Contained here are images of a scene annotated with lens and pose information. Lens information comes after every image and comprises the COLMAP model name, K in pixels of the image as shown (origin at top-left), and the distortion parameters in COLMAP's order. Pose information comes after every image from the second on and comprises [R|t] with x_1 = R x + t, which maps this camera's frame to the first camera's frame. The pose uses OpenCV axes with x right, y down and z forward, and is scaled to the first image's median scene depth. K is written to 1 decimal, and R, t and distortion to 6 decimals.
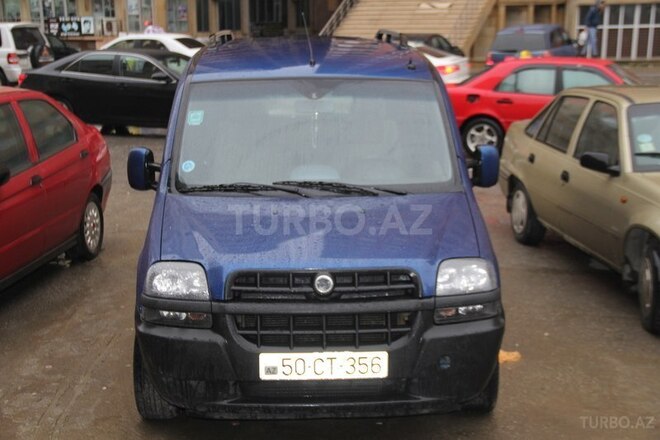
lens RADIAL K [[974.5, 0, 330.0], [0, 974.5, 220.0], [0, 0, 1]] dist [0.154062, 0.013159]
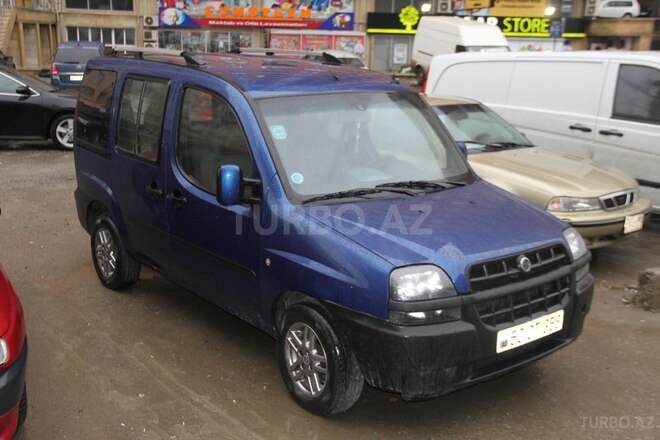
lens RADIAL K [[723.4, 0, 330.0], [0, 723.4, 220.0], [0, 0, 1]] dist [0.061890, 0.010919]
pose [[0.788784, -0.118787, 0.603083, -0.565363], [0.092287, 0.992914, 0.074867, -0.061408], [-0.607703, -0.003398, 0.794157, 0.329352]]
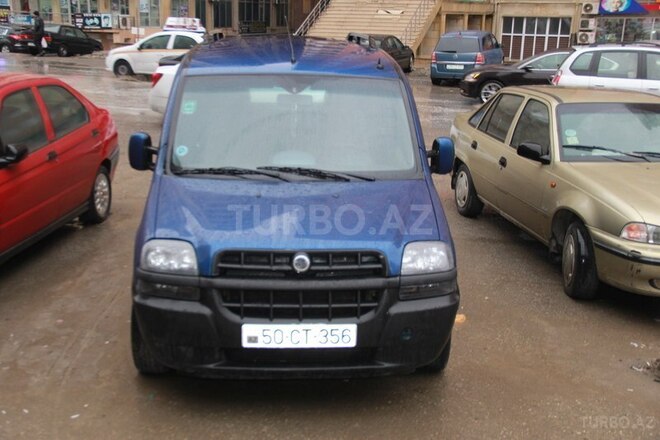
lens RADIAL K [[769.6, 0, 330.0], [0, 769.6, 220.0], [0, 0, 1]] dist [0.020689, 0.057356]
pose [[0.999020, 0.019826, 0.039572, -0.007213], [-0.021845, 0.998447, 0.051256, -0.022862], [-0.038495, -0.052070, 0.997901, 0.095590]]
